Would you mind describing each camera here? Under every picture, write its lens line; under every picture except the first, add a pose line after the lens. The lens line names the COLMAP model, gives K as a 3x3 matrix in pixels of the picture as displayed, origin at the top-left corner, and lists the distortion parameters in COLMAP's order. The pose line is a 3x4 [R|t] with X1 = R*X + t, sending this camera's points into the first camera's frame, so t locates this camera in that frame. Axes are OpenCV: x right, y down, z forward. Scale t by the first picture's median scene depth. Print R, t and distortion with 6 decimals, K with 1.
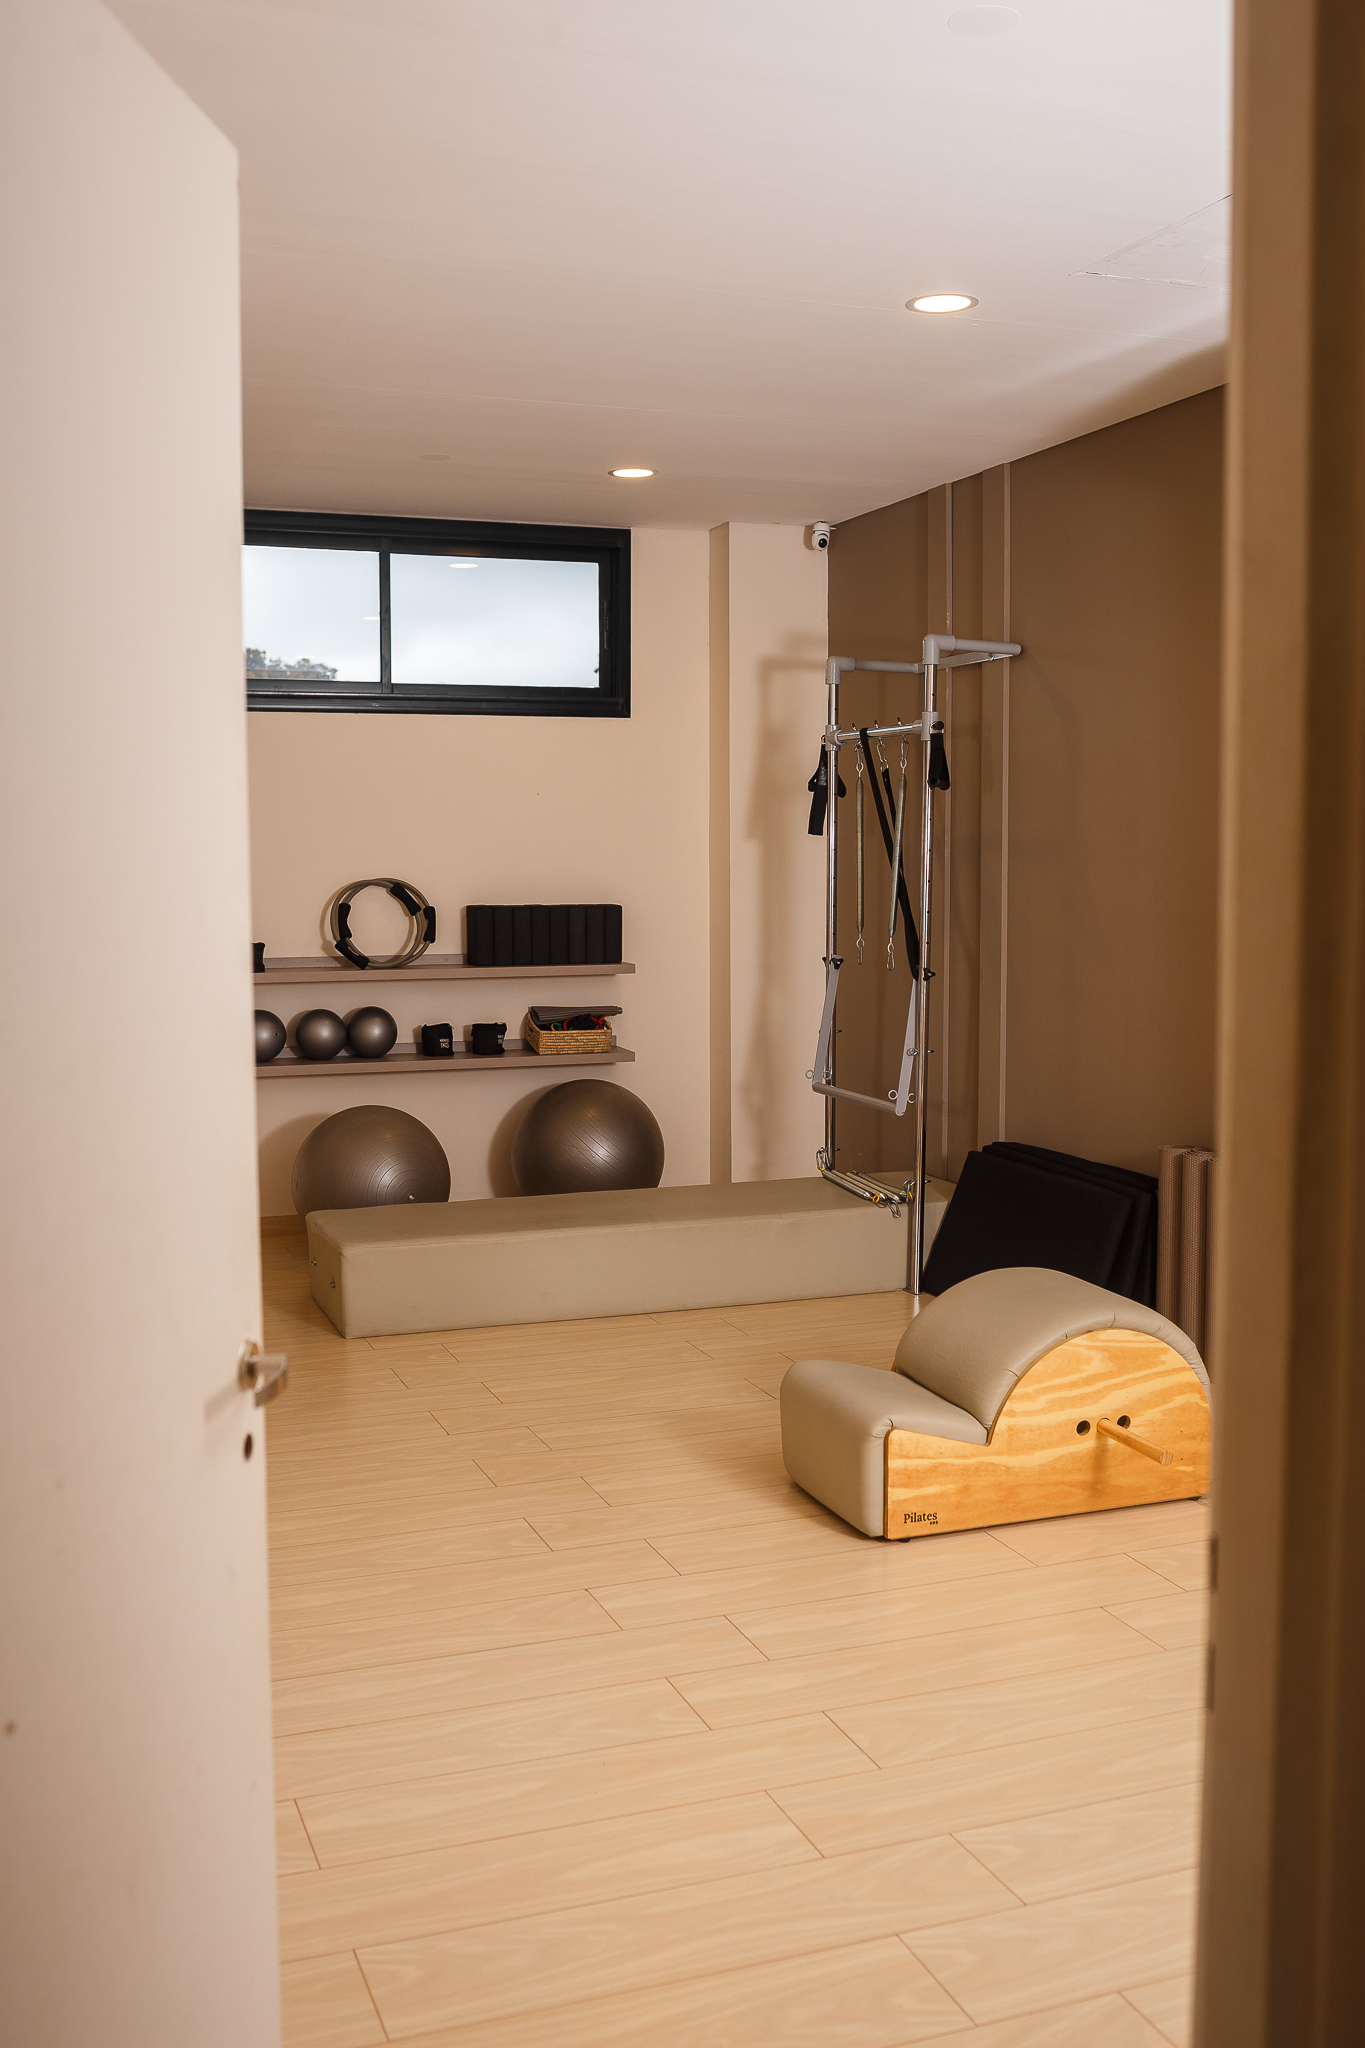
lens RADIAL K [[1981.9, 0, 682.5], [0, 1981.9, 1024.0], [0, 0, 1]] dist [-0.037943, -0.005263]
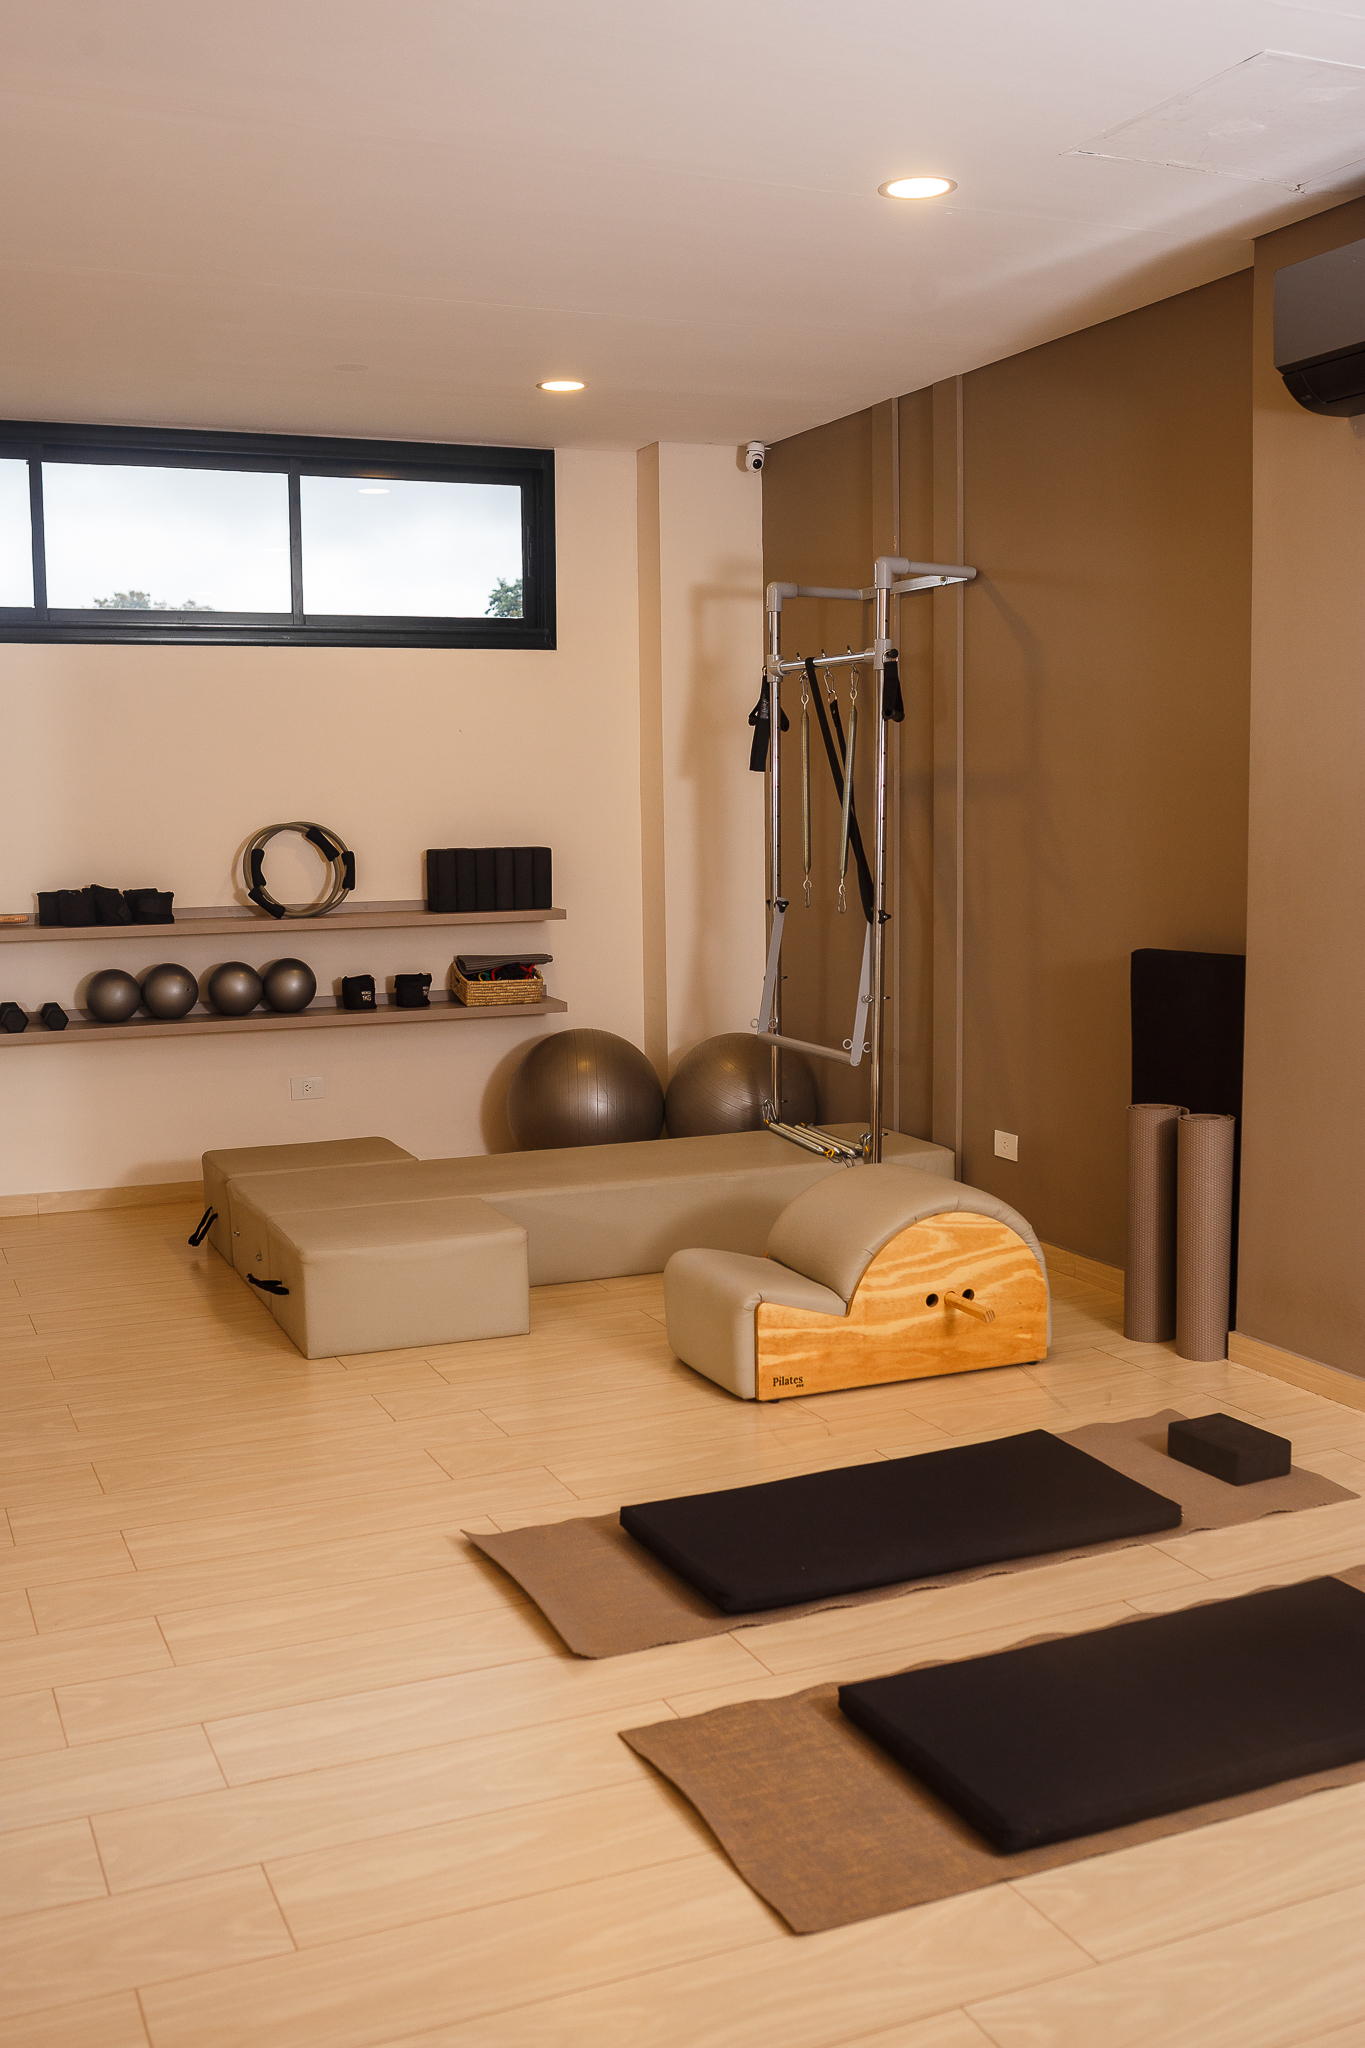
lens RADIAL K [[1981.9, 0, 682.5], [0, 1981.9, 1024.0], [0, 0, 1]] dist [-0.037943, -0.005263]
pose [[0.998520, -0.015760, 0.052054, -0.019431], [0.014249, 0.999470, 0.029285, -0.002500], [-0.052488, -0.028500, 0.998215, 0.048044]]
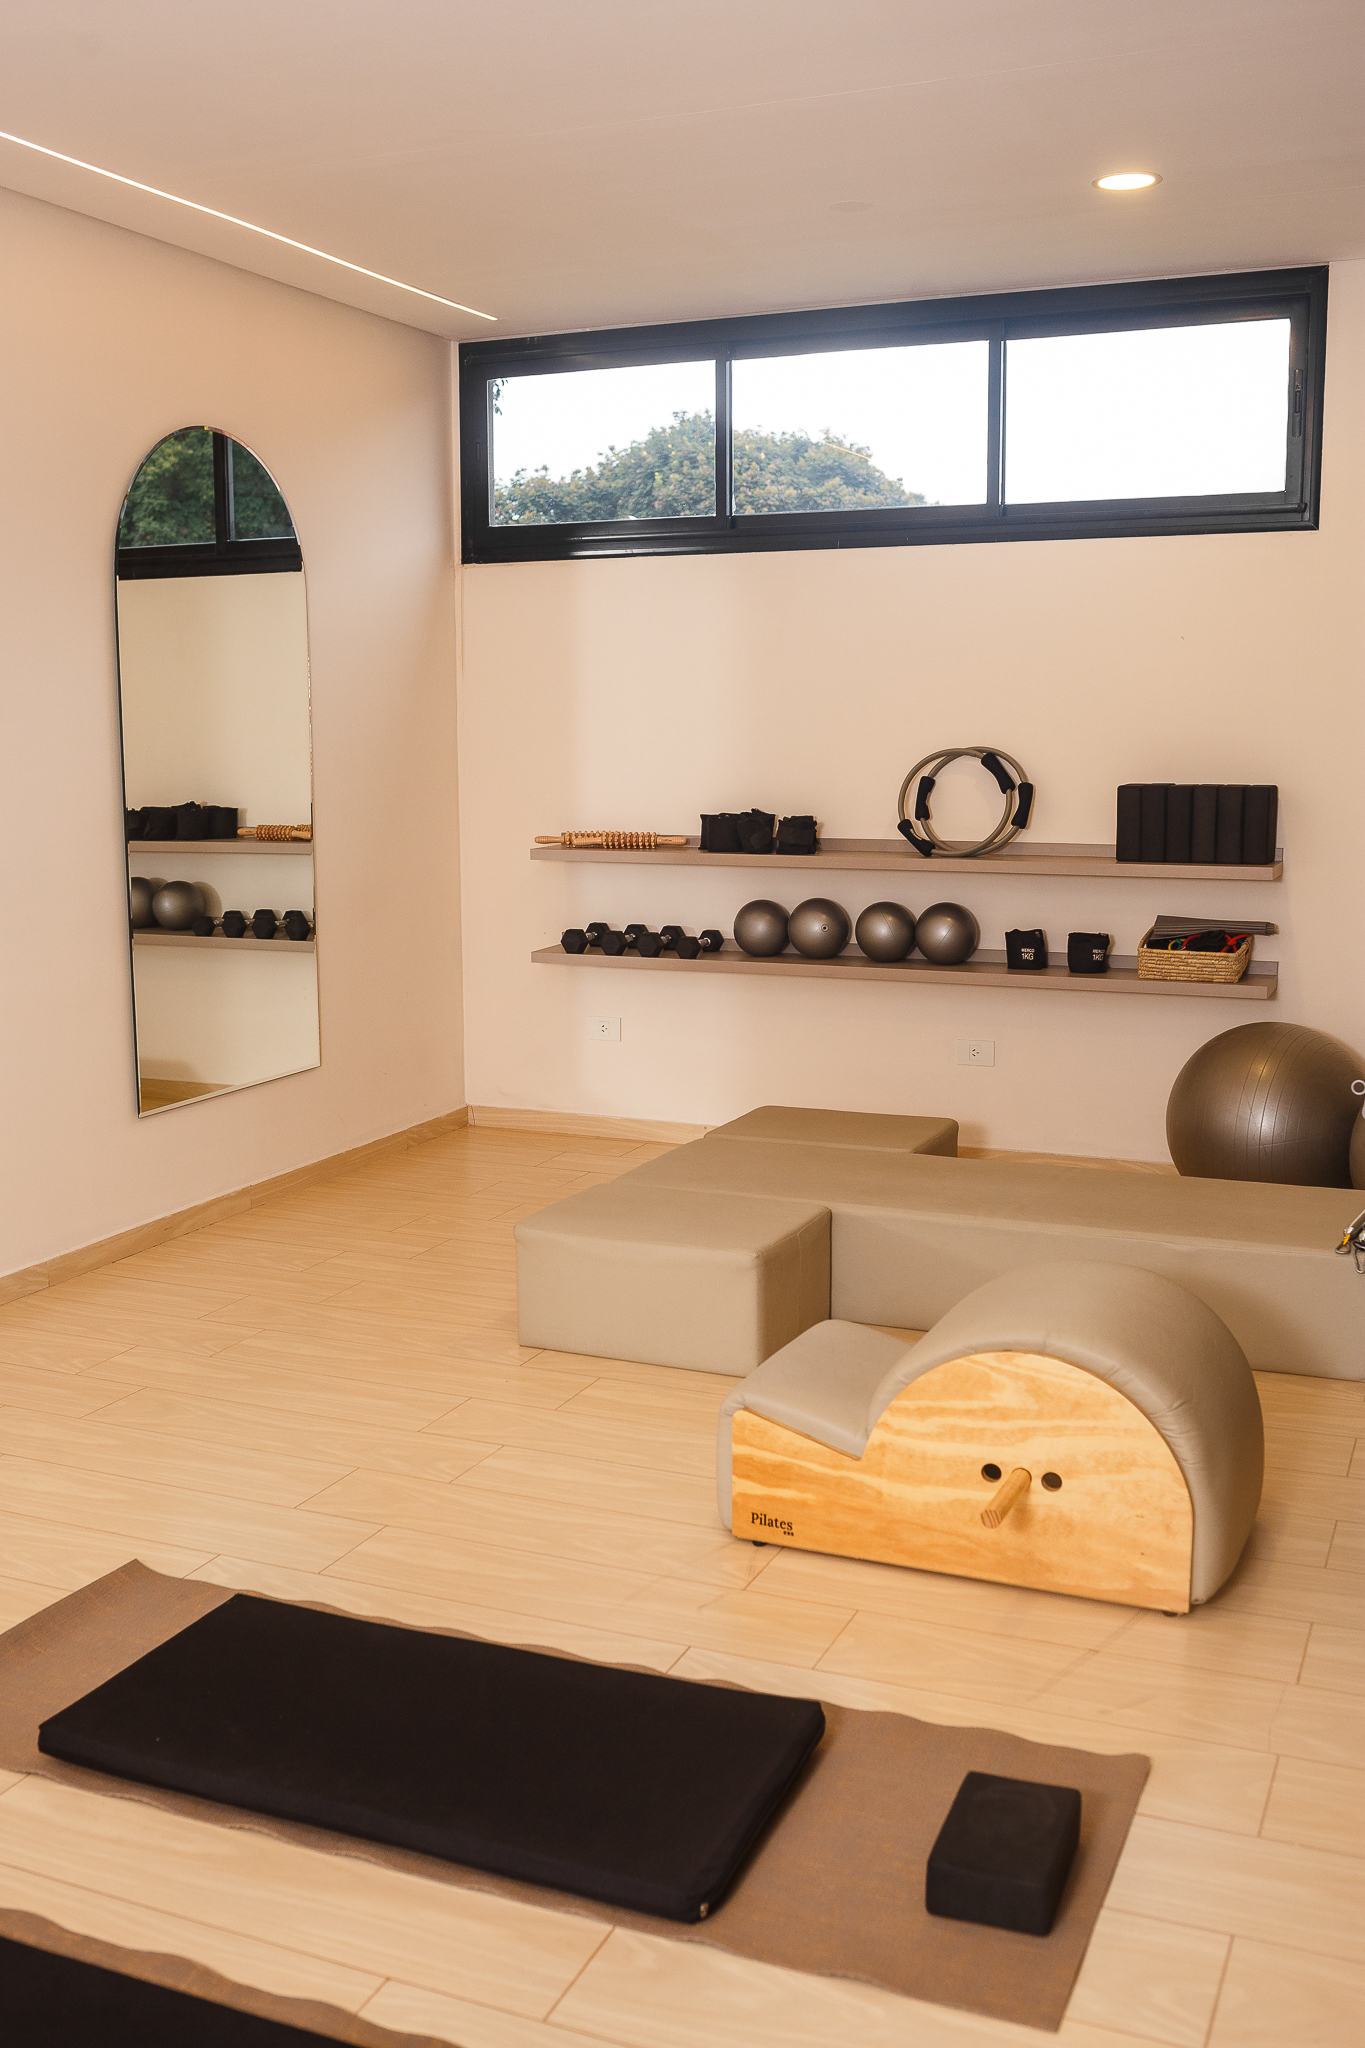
lens RADIAL K [[1981.9, 0, 682.5], [0, 1981.9, 1024.0], [0, 0, 1]] dist [-0.037943, -0.005263]
pose [[0.716063, 0.103968, -0.690249, 0.347502], [-0.056774, 0.994244, 0.090860, -0.027834], [0.695723, -0.025873, 0.717844, 0.334769]]
